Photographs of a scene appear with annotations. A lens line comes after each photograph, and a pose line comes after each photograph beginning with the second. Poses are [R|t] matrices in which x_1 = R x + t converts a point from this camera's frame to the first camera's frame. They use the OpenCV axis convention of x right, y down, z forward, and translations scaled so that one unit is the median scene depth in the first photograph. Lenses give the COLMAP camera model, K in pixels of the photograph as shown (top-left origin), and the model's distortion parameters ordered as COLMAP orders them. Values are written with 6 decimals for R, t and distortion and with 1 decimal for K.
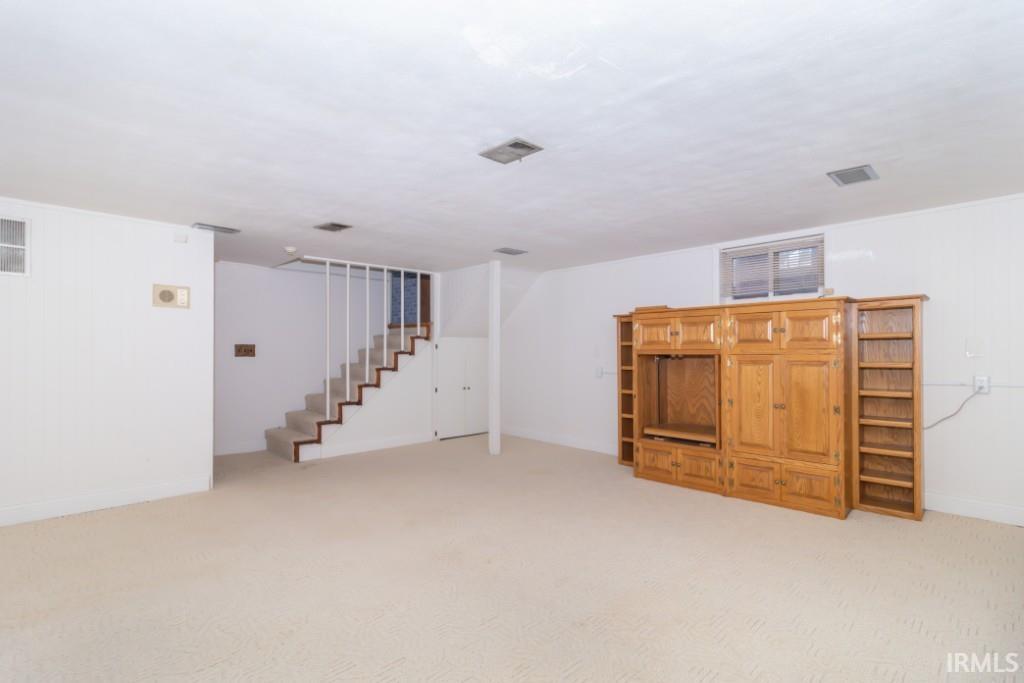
lens RADIAL K [[485.5, 0, 517.0], [0, 485.5, 339.5], [0, 0, 1]] dist [0.000087, -0.000095]
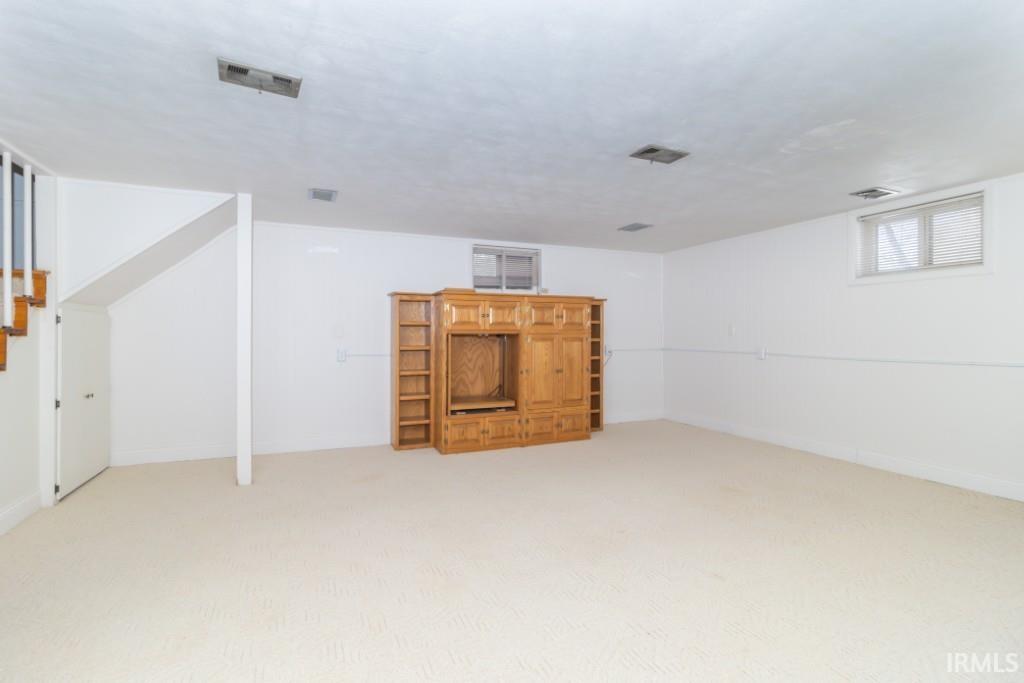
lens RADIAL K [[485.5, 0, 517.0], [0, 485.5, 339.5], [0, 0, 1]] dist [0.000087, -0.000095]
pose [[0.359481, -0.006839, 0.933128, -0.714216], [-0.022816, 0.999610, 0.016116, 0.024448], [-0.932874, -0.027084, 0.359184, 0.546815]]
